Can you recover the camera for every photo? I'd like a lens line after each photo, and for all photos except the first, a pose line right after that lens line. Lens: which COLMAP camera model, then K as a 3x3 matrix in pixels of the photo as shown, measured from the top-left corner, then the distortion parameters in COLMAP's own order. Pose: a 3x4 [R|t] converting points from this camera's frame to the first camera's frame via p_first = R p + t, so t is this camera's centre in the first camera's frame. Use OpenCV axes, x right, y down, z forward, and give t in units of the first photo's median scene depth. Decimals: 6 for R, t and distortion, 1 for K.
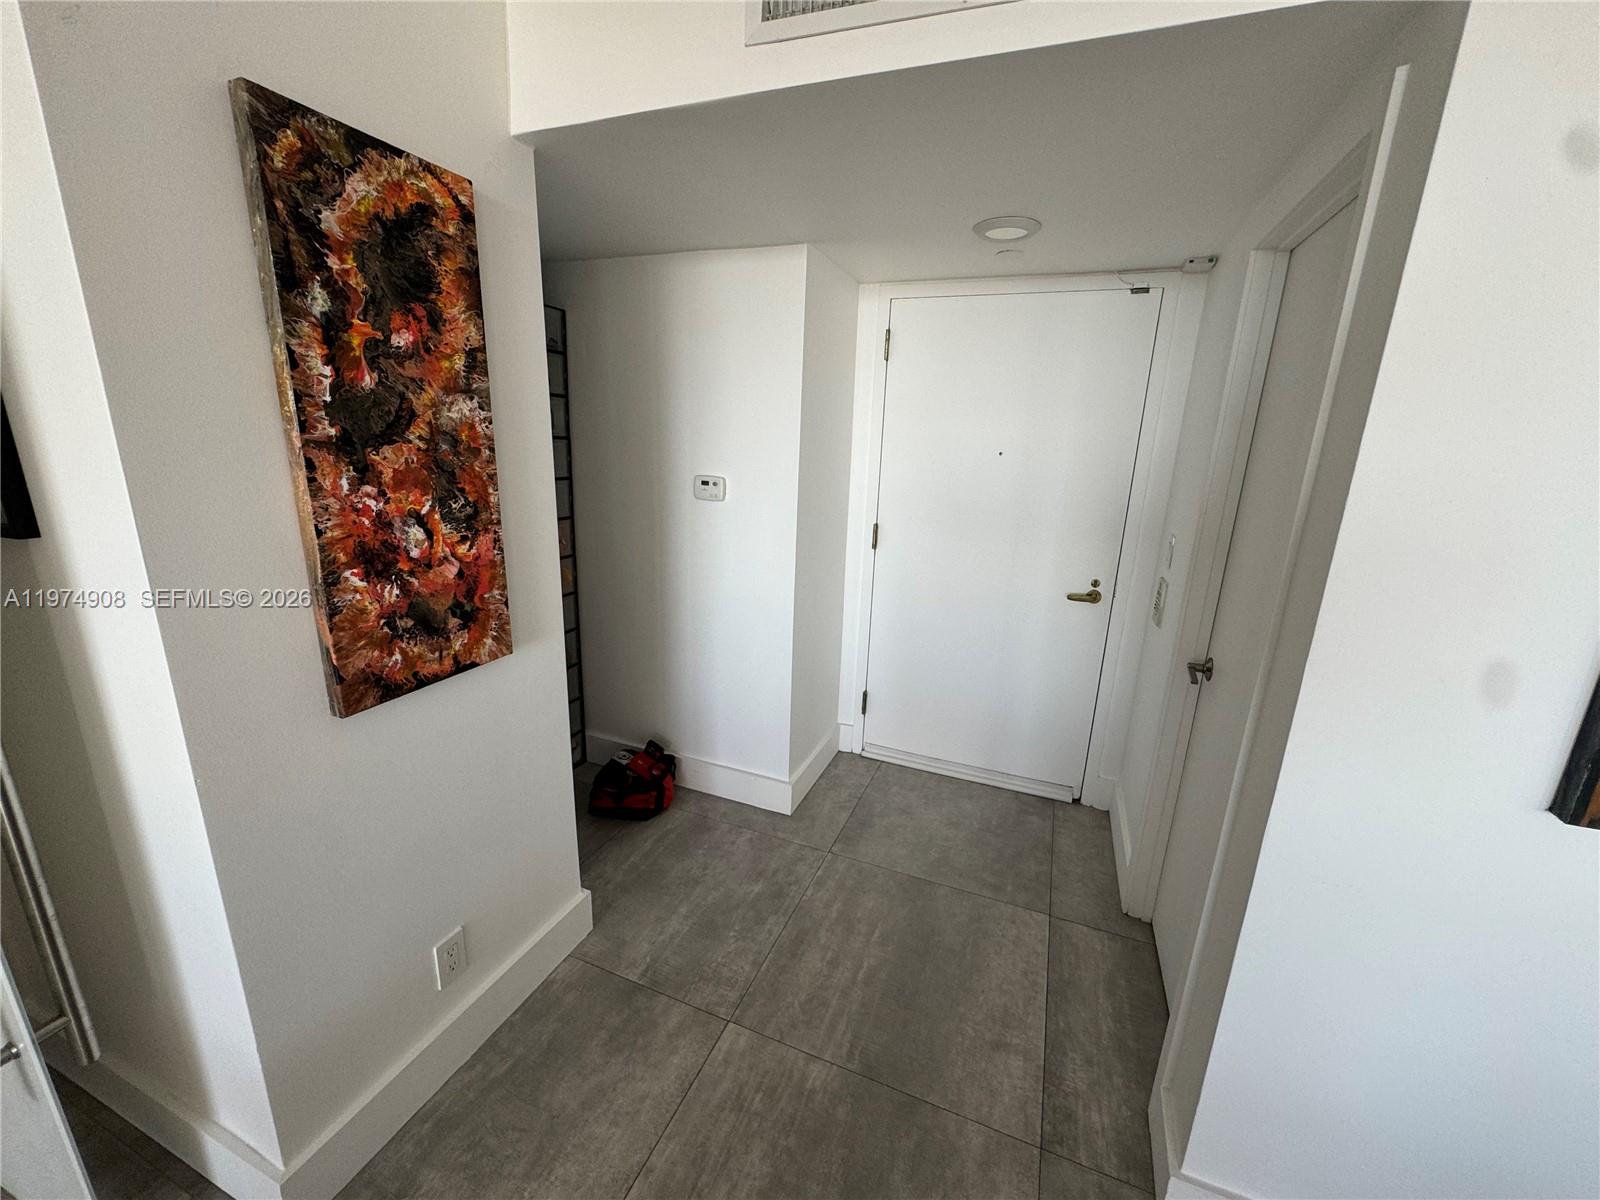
lens RADIAL K [[637.2, 0, 803.8], [0, 637.2, 600.7], [0, 0, 1]] dist [-0.002359, 0.000582]
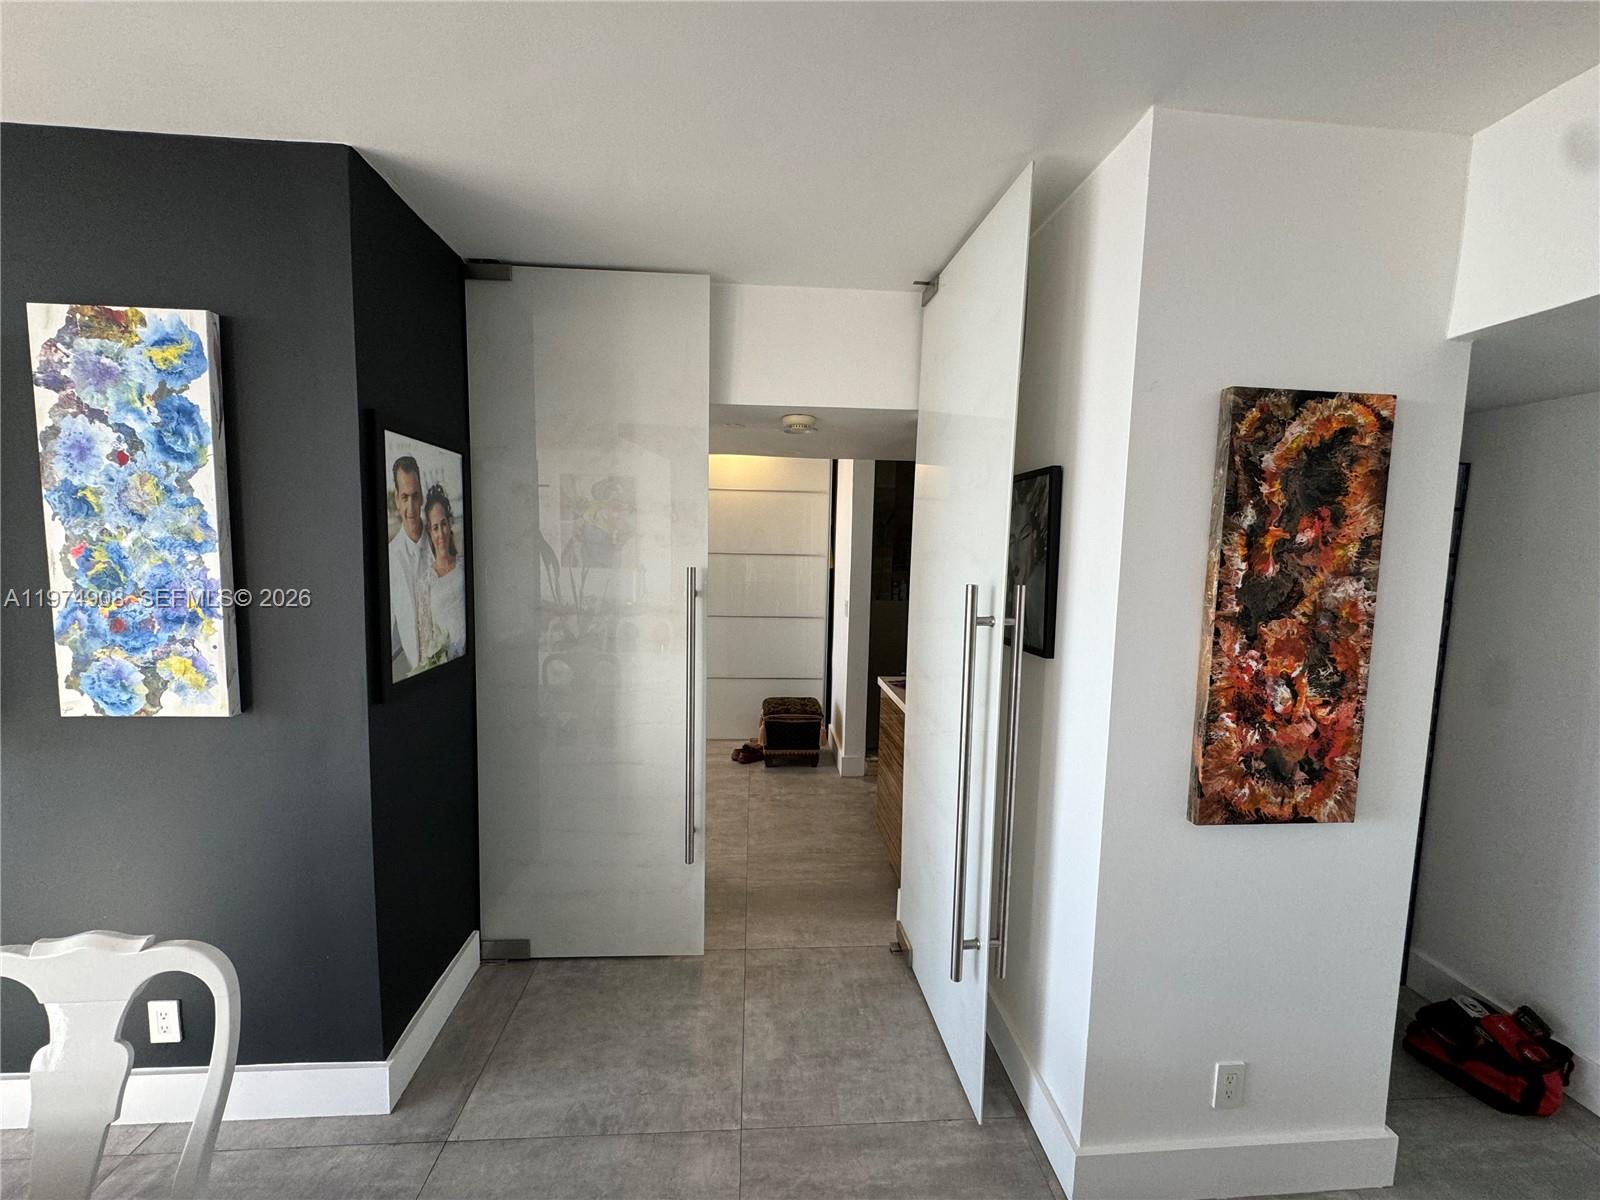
lens RADIAL K [[637.2, 0, 801.9], [0, 637.2, 597.2], [0, 0, 1]] dist [-0.002359, 0.000582]
pose [[0.440893, 0.055596, -0.895836, 0.044262], [-0.235342, 0.970320, -0.055608, -0.001446], [0.866157, 0.235345, 0.440892, -0.340309]]
